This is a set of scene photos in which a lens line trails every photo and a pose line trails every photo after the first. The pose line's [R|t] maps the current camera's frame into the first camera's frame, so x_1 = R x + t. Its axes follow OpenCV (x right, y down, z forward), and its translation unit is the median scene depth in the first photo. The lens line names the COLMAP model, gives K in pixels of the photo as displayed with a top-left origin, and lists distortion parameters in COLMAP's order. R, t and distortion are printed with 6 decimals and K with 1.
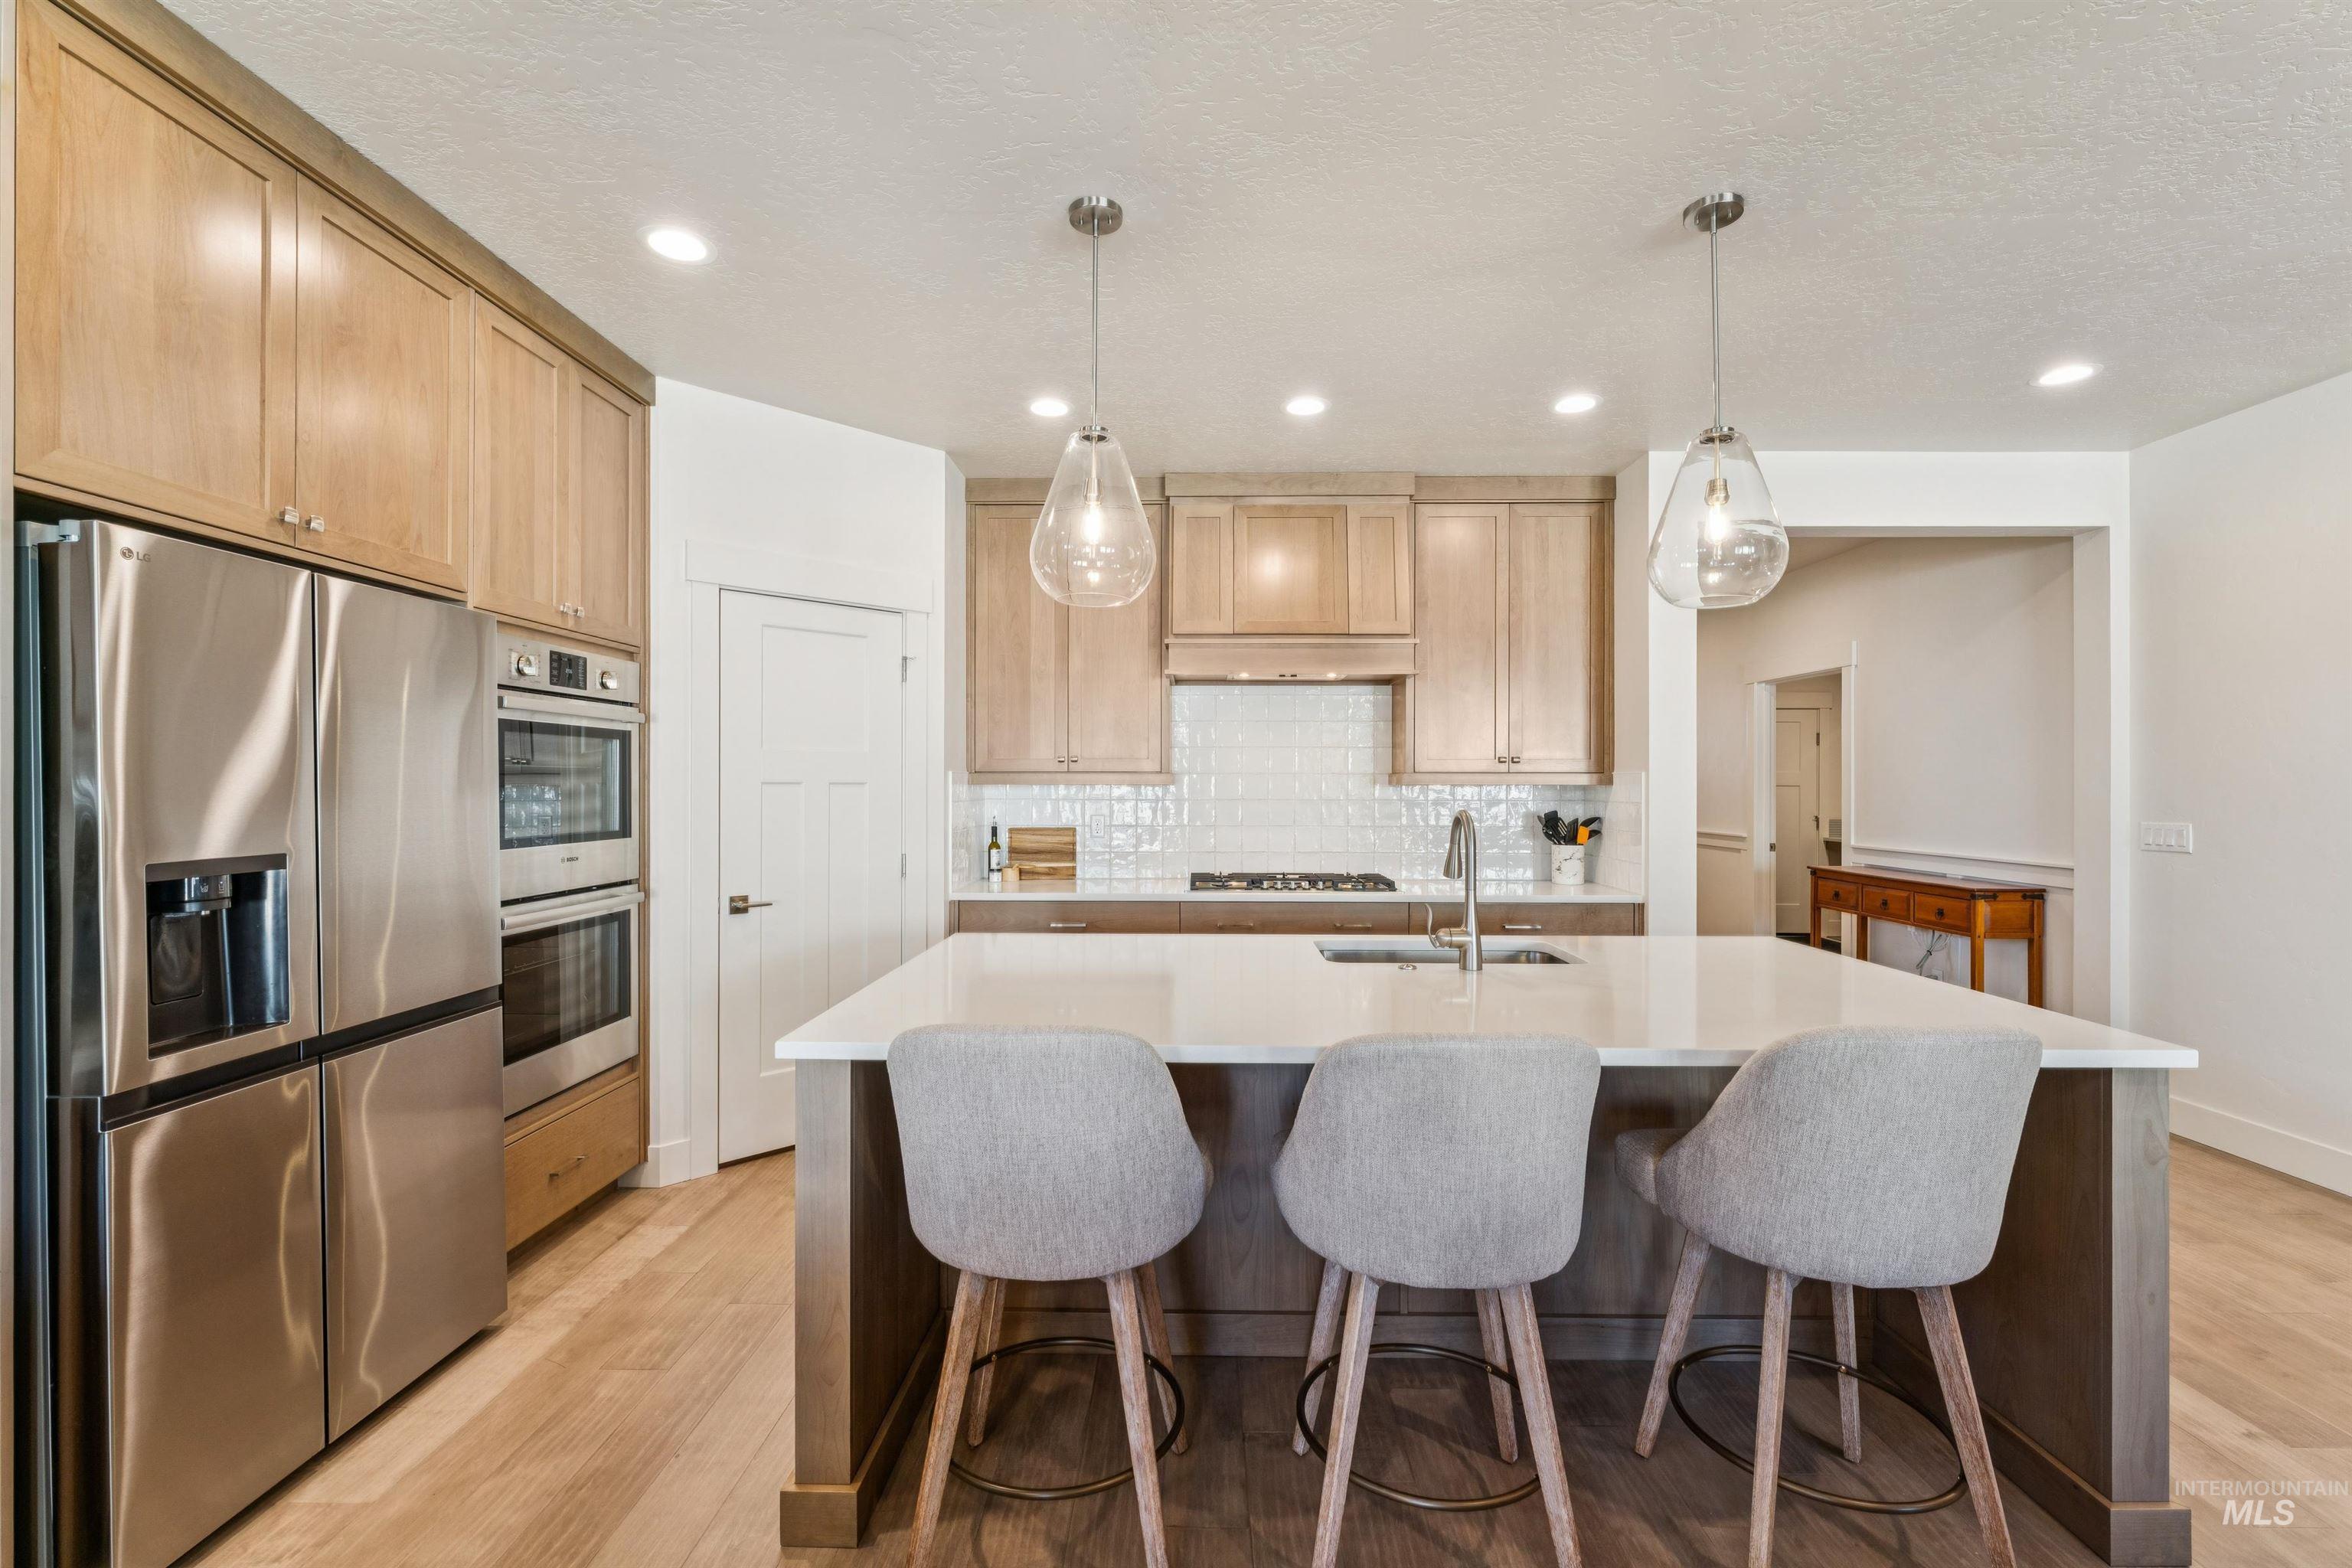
lens RADIAL K [[1042.5, 0, 1184.9], [0, 1042.5, 788.7], [0, 0, 1]] dist [-0.001956, 0.000388]
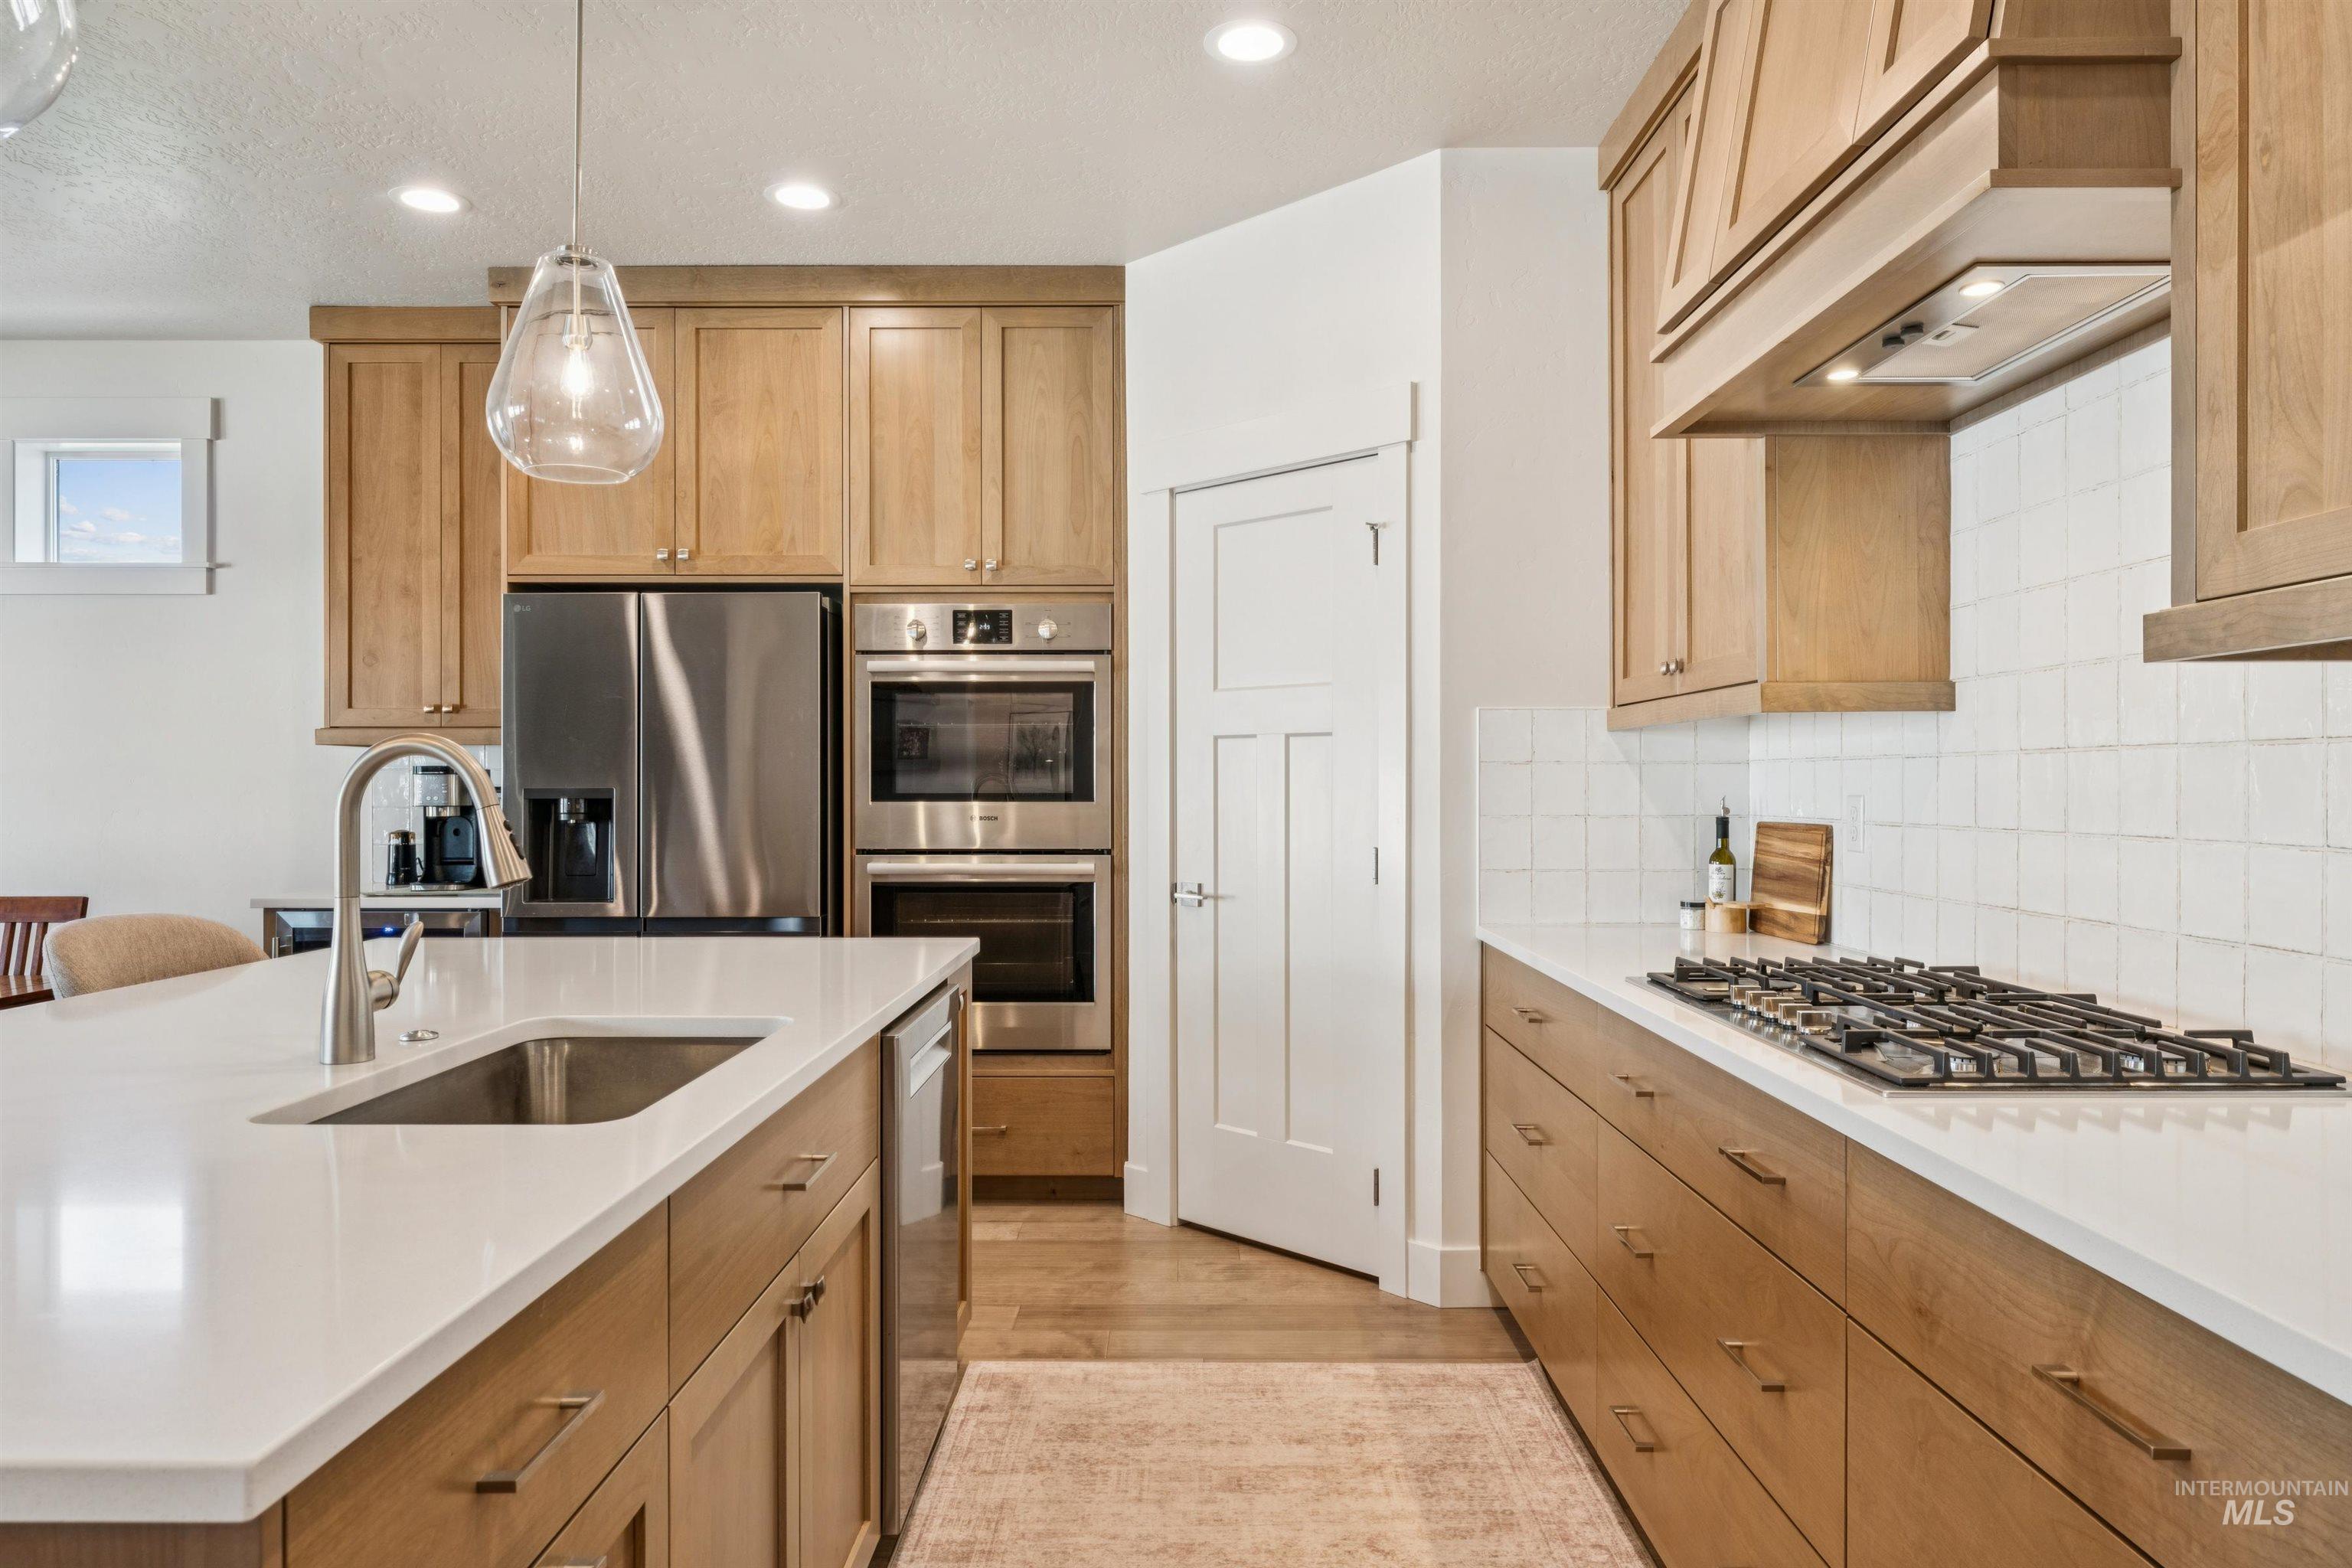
lens RADIAL K [[1475.3, 0, 1180.0], [0, 1475.3, 785.8], [0, 0, 1]] dist [-0.001351, 0.000058]
pose [[-0.006138, -0.000957, -0.999981, 0.685446], [-0.006294, 0.999980, -0.000918, 0.032146], [0.999961, 0.006288, -0.006144, 1.017751]]
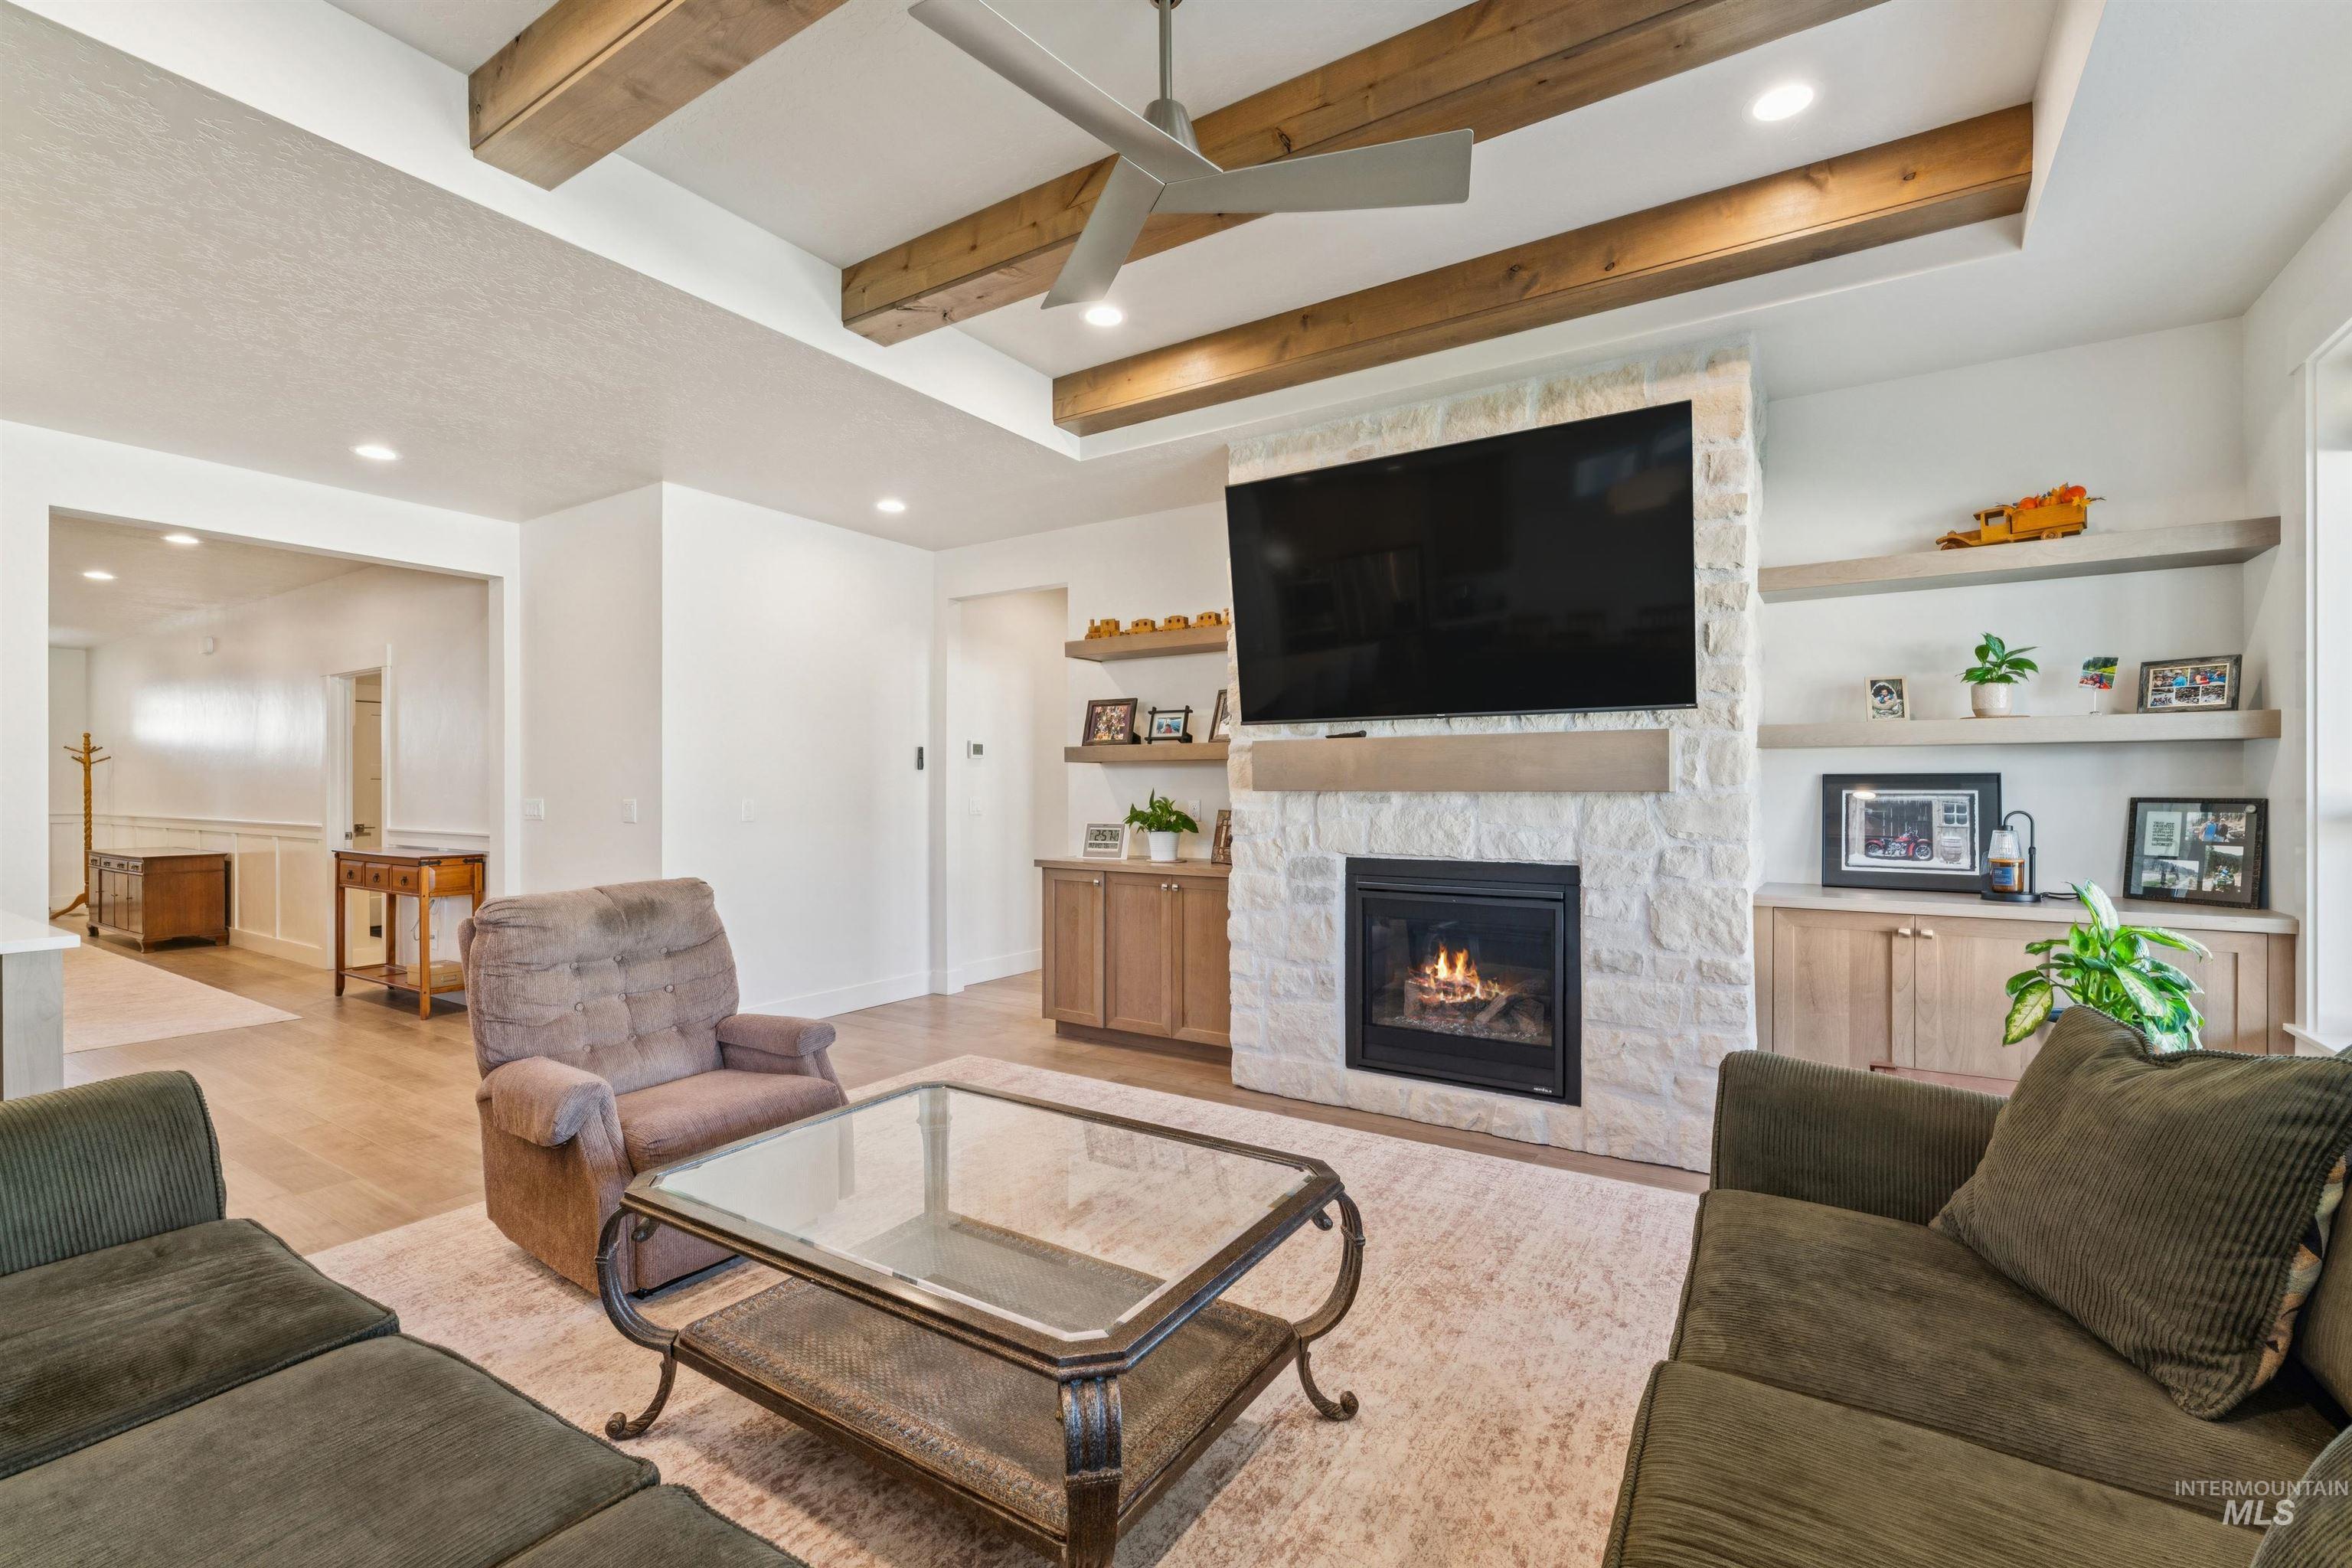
lens RADIAL K [[1042.5, 0, 1268.7], [0, 1042.5, 789.5], [0, 0, 1]] dist [-0.001956, 0.000388]
pose [[0.535058, -0.001534, 0.844814, 0.337743], [0.006126, 0.999979, -0.002063, 0.033336], [-0.844793, 0.006279, 0.535056, -0.632670]]
